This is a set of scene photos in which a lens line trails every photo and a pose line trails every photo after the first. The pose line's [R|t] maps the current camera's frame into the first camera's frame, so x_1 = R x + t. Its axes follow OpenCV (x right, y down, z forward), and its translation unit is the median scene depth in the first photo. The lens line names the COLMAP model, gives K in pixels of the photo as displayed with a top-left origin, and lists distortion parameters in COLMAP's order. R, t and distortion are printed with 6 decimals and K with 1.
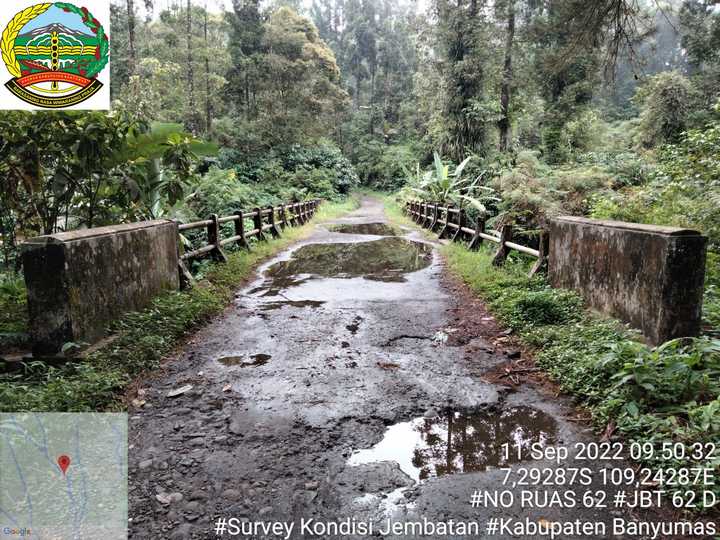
lens RADIAL K [[526.3, 0, 349.7], [0, 526.3, 274.2], [0, 0, 1]] dist [0.027049, 0.000015]
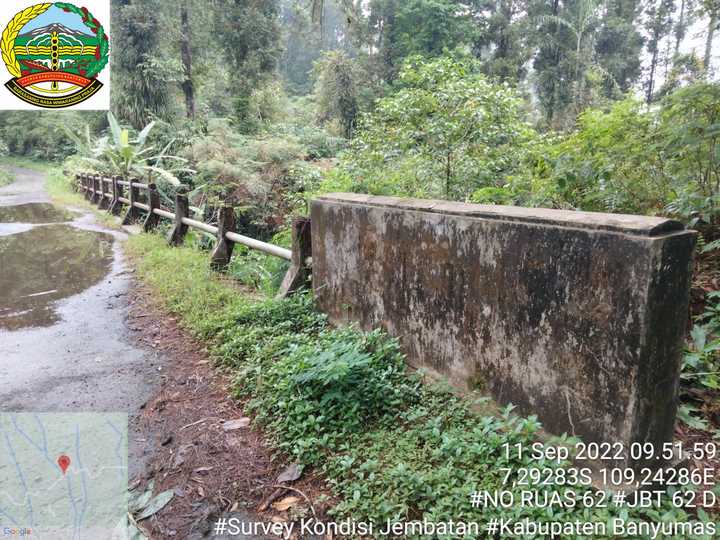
lens RADIAL K [[526.3, 0, 349.7], [0, 526.3, 274.2], [0, 0, 1]] dist [0.027049, 0.000015]
pose [[0.845859, -0.111709, 0.521578, 0.023663], [0.085484, 0.993575, 0.074167, -0.013938], [-0.526512, -0.018148, 0.849974, 0.110738]]
